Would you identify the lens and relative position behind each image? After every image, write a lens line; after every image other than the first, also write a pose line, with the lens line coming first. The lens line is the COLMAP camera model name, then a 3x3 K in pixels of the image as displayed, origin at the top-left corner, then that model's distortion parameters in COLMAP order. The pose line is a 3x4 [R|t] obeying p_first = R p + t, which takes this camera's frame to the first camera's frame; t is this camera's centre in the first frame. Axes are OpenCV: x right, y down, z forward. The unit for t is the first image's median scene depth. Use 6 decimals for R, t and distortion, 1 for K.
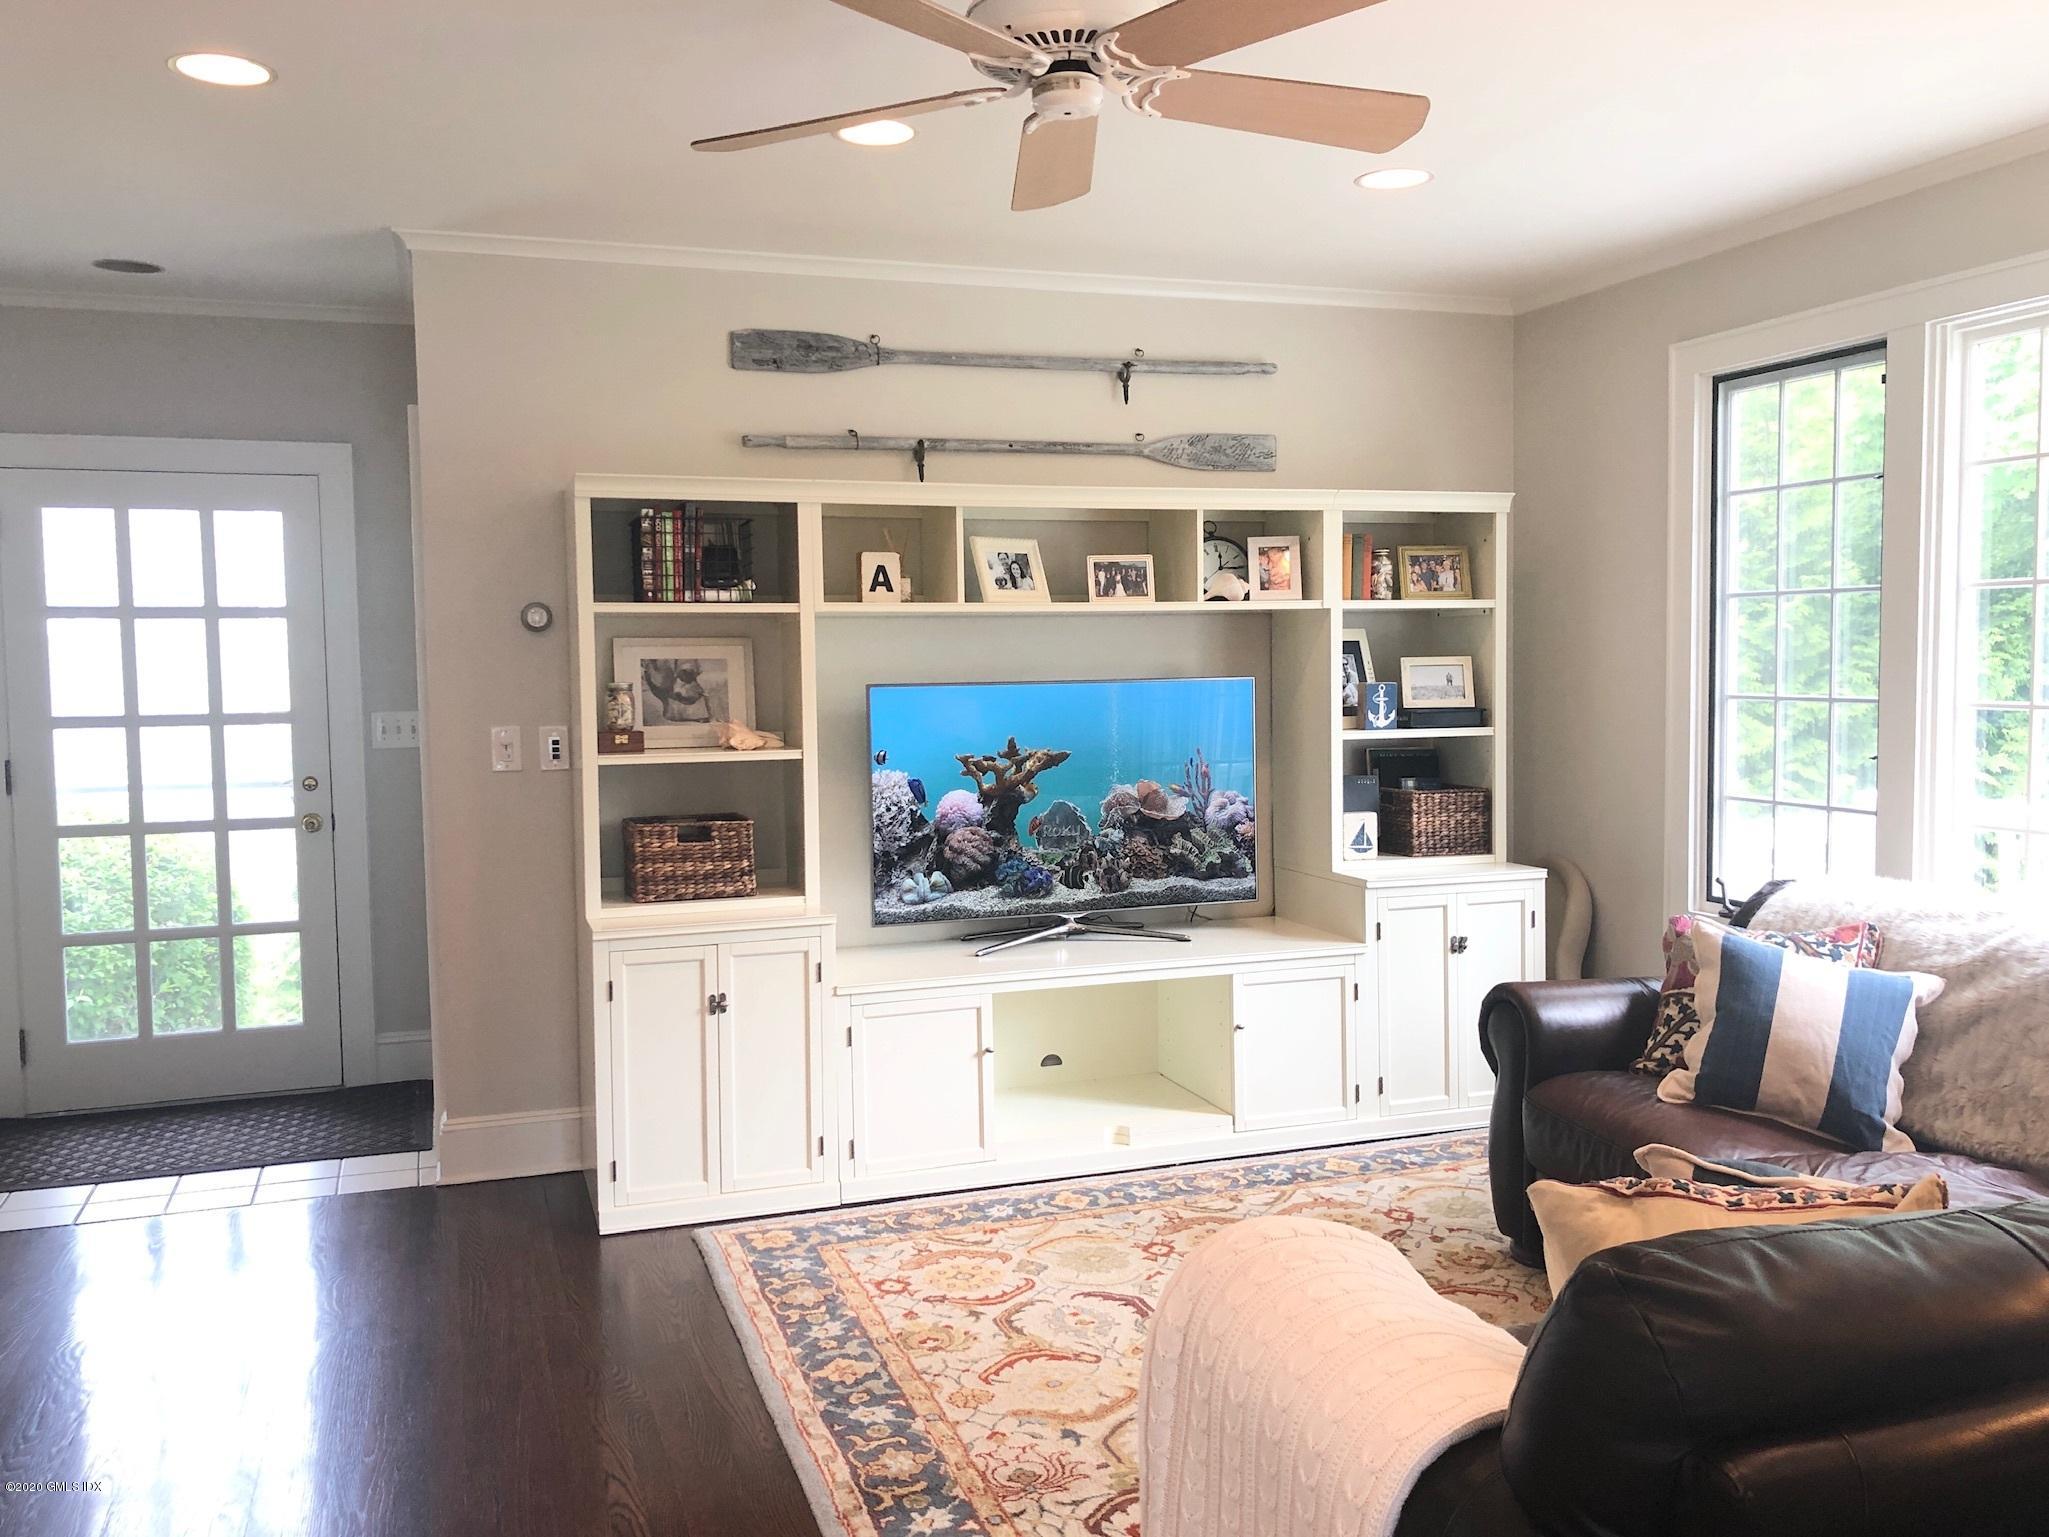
lens RADIAL K [[1660.2, 0, 1035.4], [0, 1660.2, 758.8], [0, 0, 1]] dist [0.035175, -0.003811]
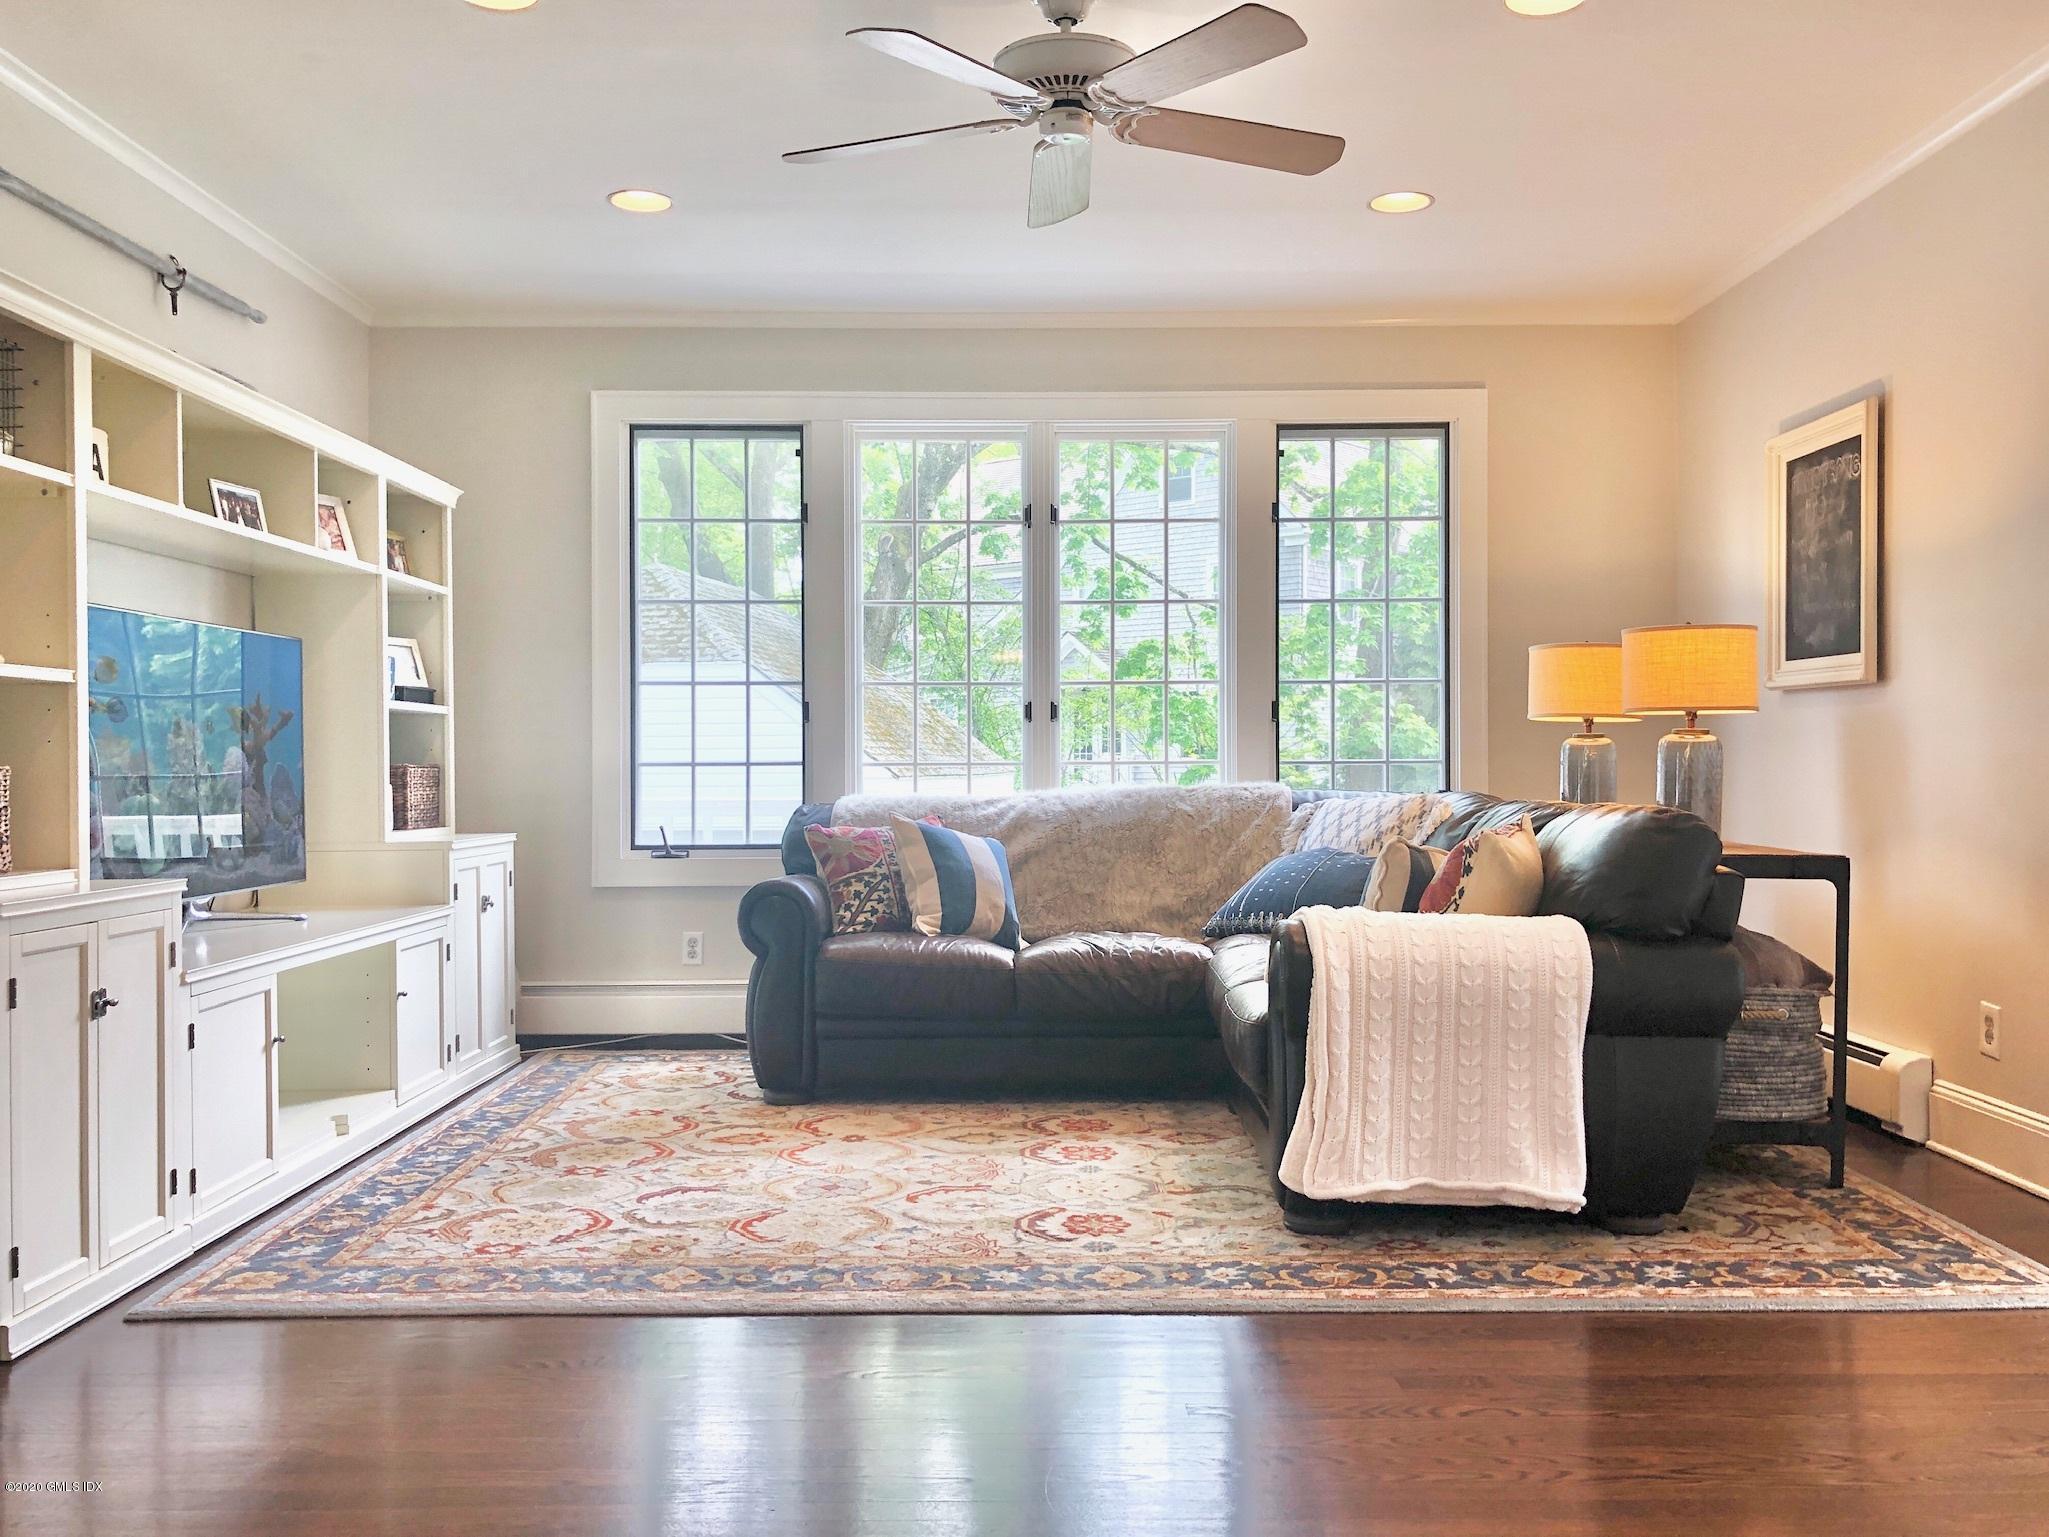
lens RADIAL K [[1660.2, 0, 1035.4], [0, 1660.2, 758.8], [0, 0, 1]] dist [0.035175, -0.003811]
pose [[0.331923, 0.012212, 0.943227, -0.705390], [0.058287, 0.997740, -0.033429, 0.084493], [-0.941504, 0.066074, 0.330461, 0.348003]]
